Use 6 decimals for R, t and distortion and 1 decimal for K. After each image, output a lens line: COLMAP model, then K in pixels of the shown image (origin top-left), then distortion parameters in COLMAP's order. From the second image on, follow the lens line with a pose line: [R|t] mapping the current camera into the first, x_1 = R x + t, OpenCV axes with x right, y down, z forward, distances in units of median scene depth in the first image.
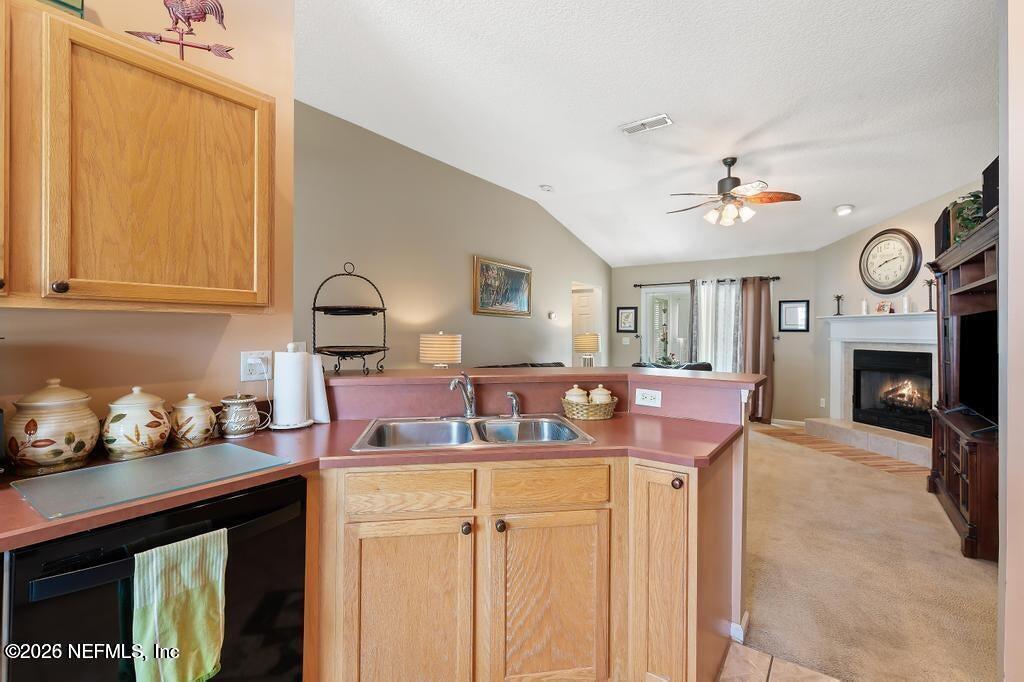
lens RADIAL K [[466.7, 0, 511.3], [0, 466.7, 325.2], [0, 0, 1]] dist [0.003583, 0.000413]
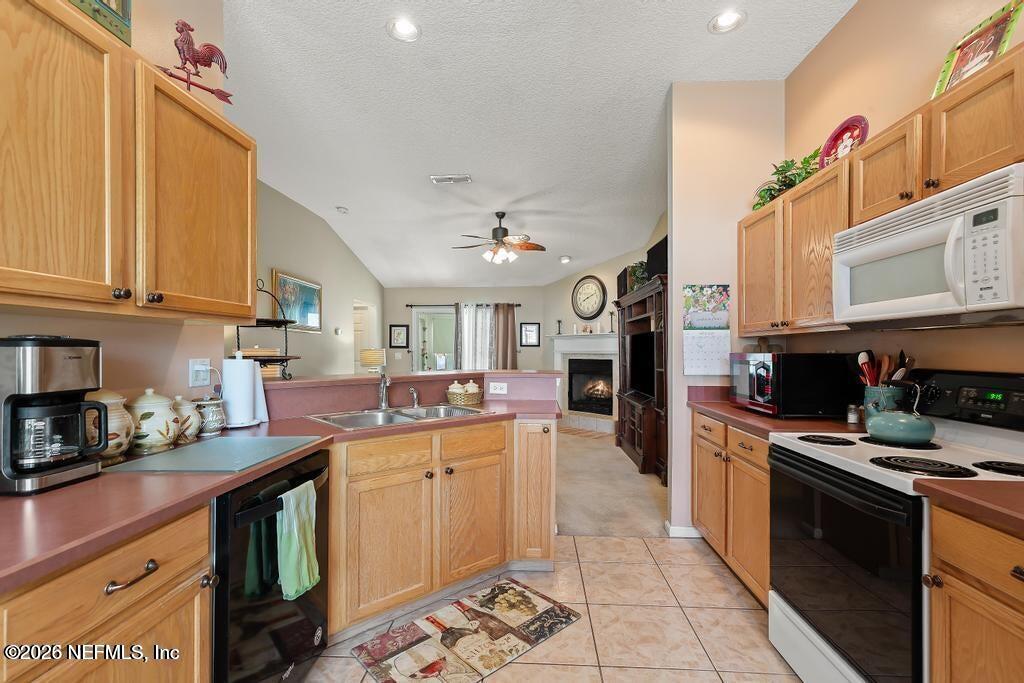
lens RADIAL K [[469.1, 0, 512.0], [0, 469.1, 341.5], [0, 0, 1]] dist [0.001401, 0.000153]
pose [[0.842712, 0.004169, 0.538348, -0.237441], [-0.002118, 0.999988, -0.004429, 0.008693], [-0.538360, 0.002592, 0.842711, -0.132490]]
